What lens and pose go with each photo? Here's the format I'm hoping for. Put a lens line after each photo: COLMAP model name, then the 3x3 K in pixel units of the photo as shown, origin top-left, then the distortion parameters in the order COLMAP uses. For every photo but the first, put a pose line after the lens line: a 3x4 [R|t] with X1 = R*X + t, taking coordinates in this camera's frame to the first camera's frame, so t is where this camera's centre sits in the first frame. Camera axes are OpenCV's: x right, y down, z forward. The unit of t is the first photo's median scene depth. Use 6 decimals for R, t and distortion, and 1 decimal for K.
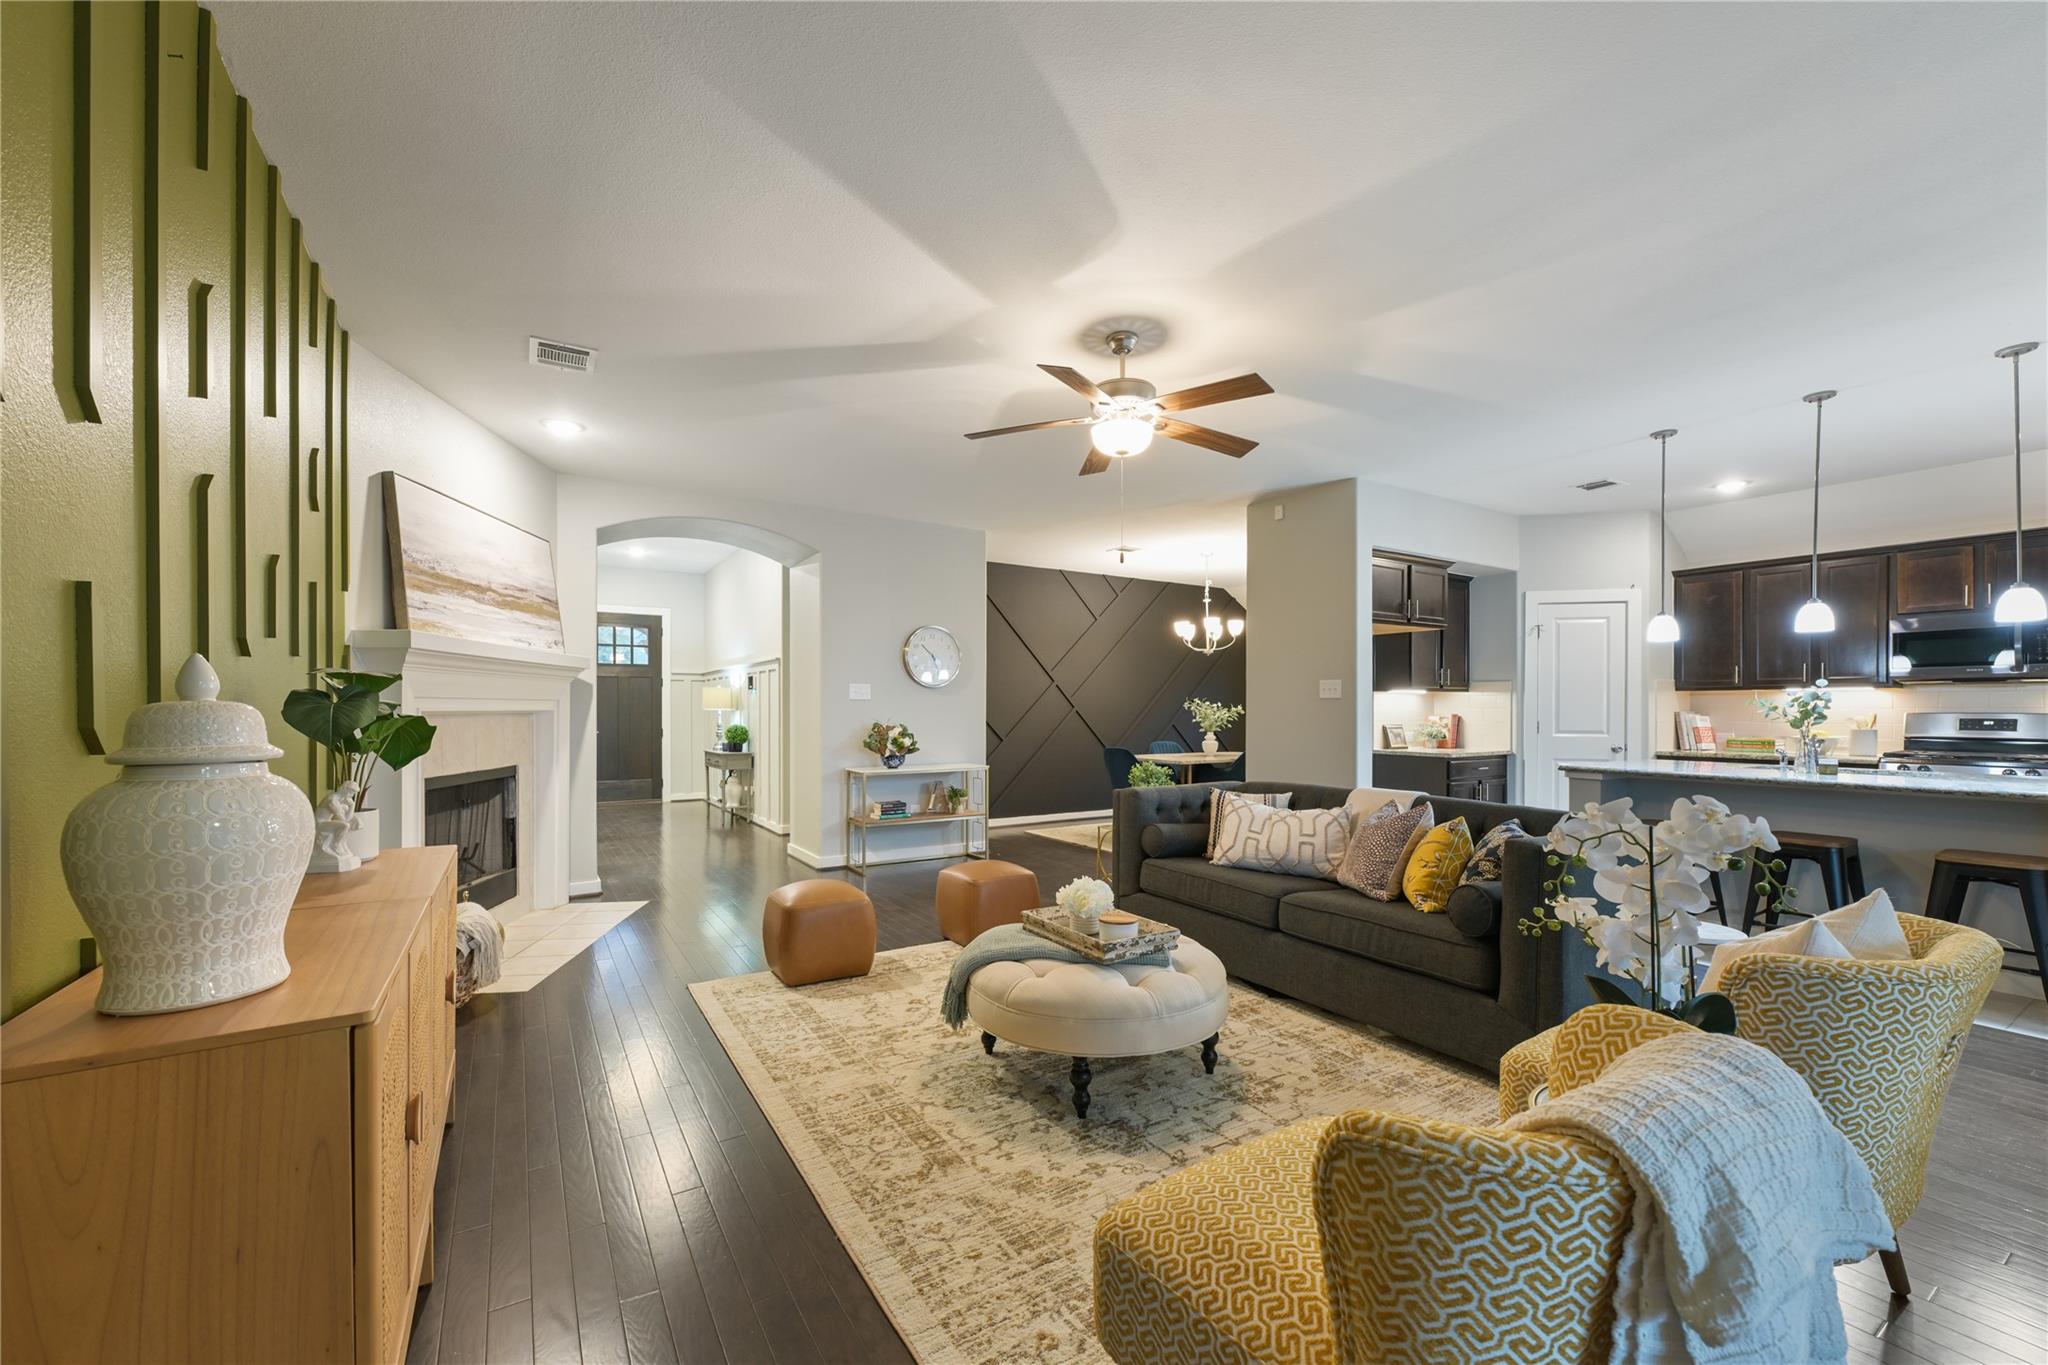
lens RADIAL K [[813.0, 0, 1029.8], [0, 813.0, 710.6], [0, 0, 1]] dist [-0.000496, -0.000061]
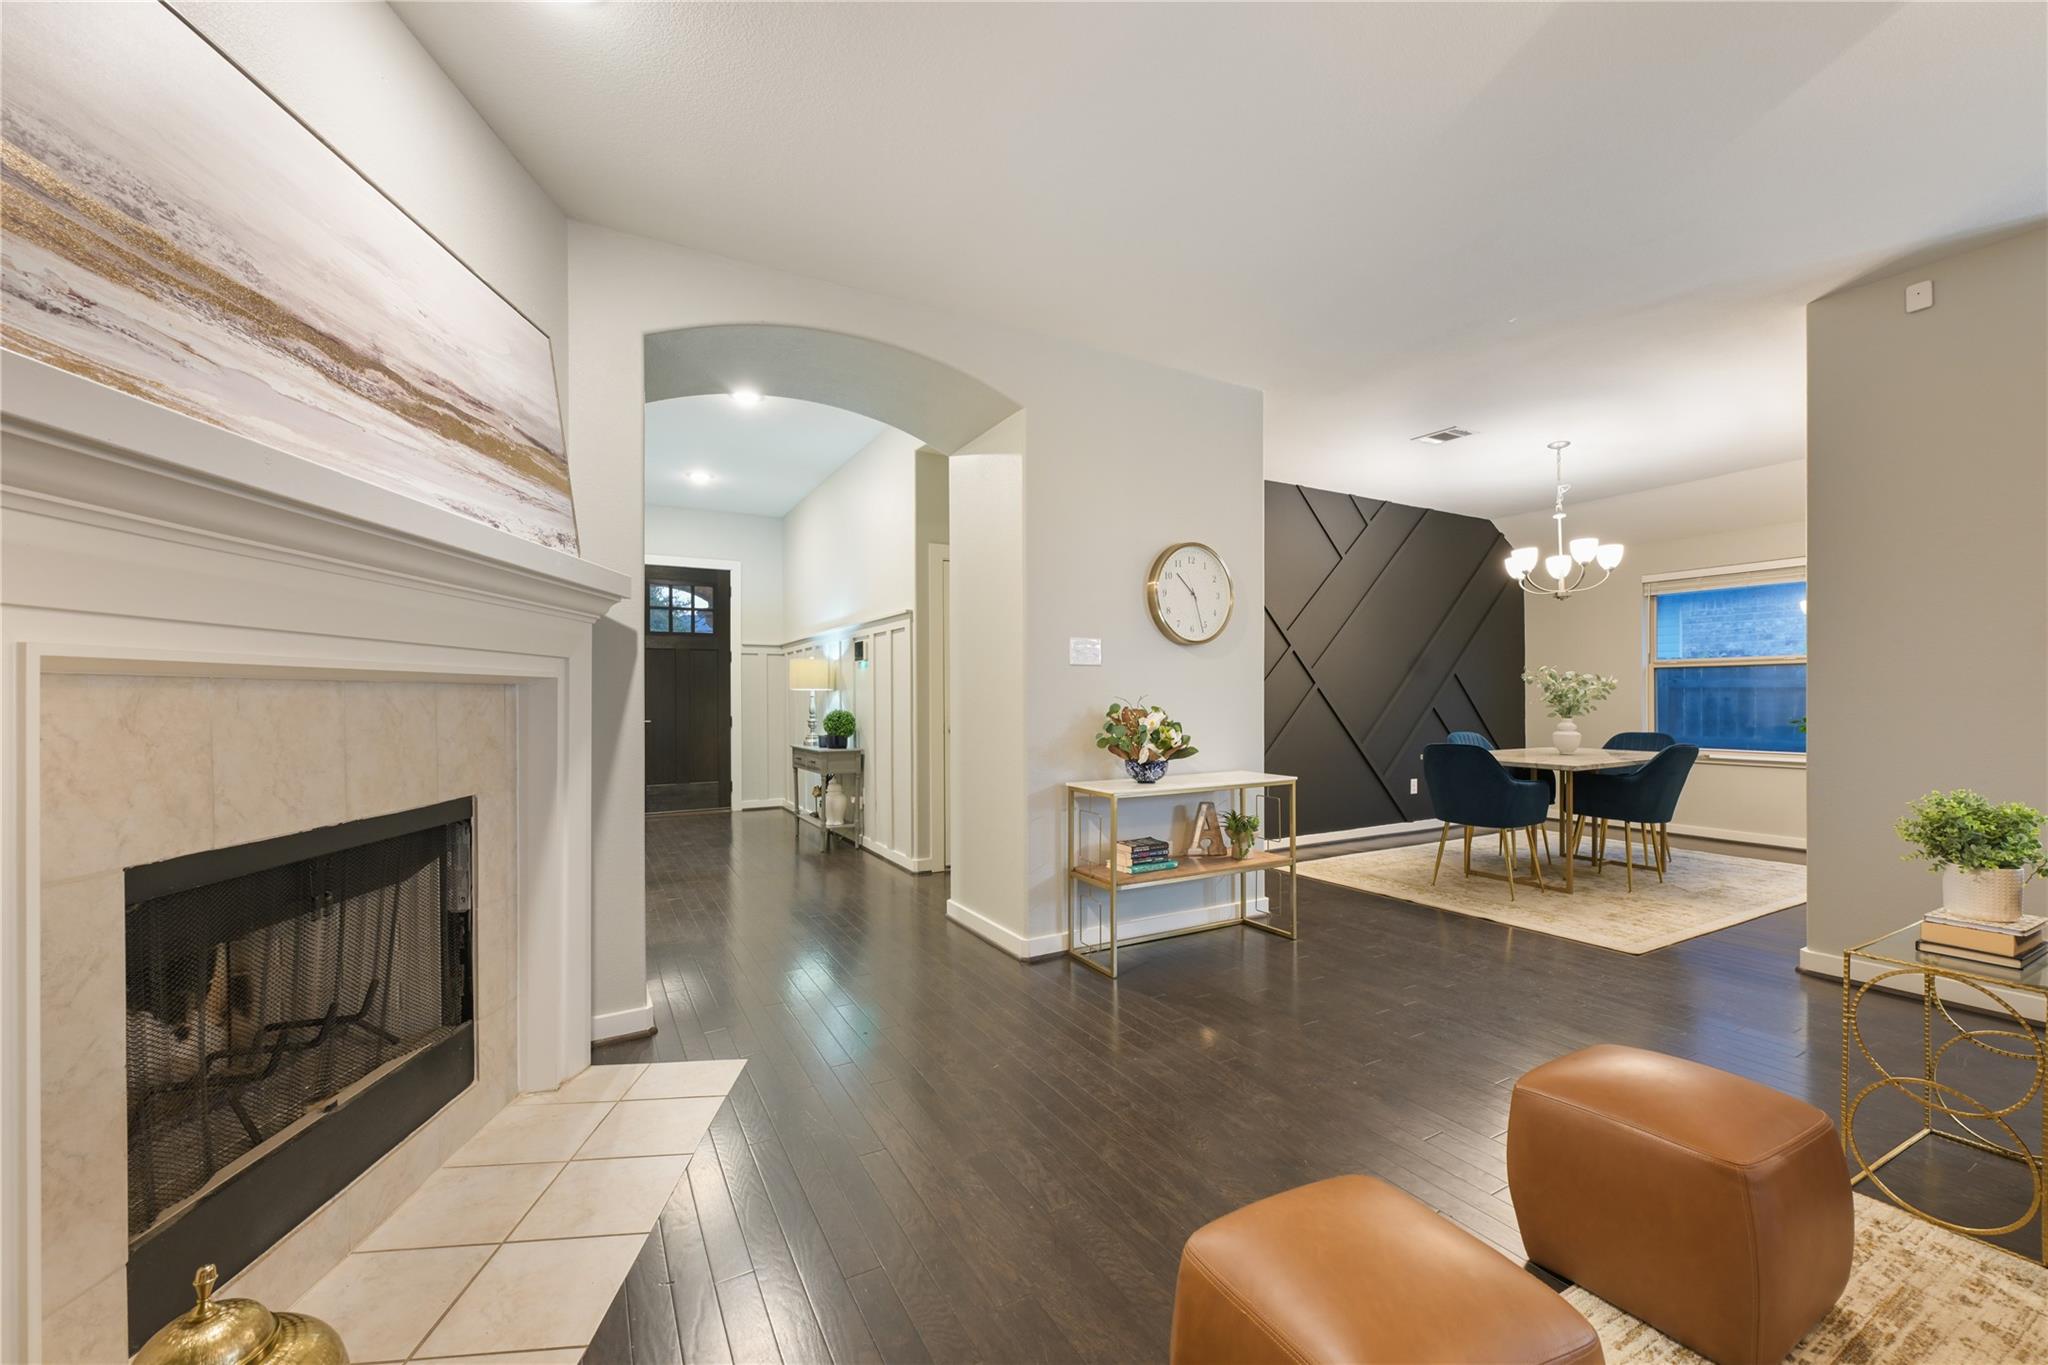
lens RADIAL K [[806.5, 0, 1026.8], [0, 806.5, 695.2], [0, 0, 1]] dist [-0.000567, -0.000006]
pose [[0.998589, -0.004798, -0.052886, -0.222479], [0.004656, 0.999985, -0.002802, 0.009769], [0.052899, 0.002552, 0.998597, 0.423670]]
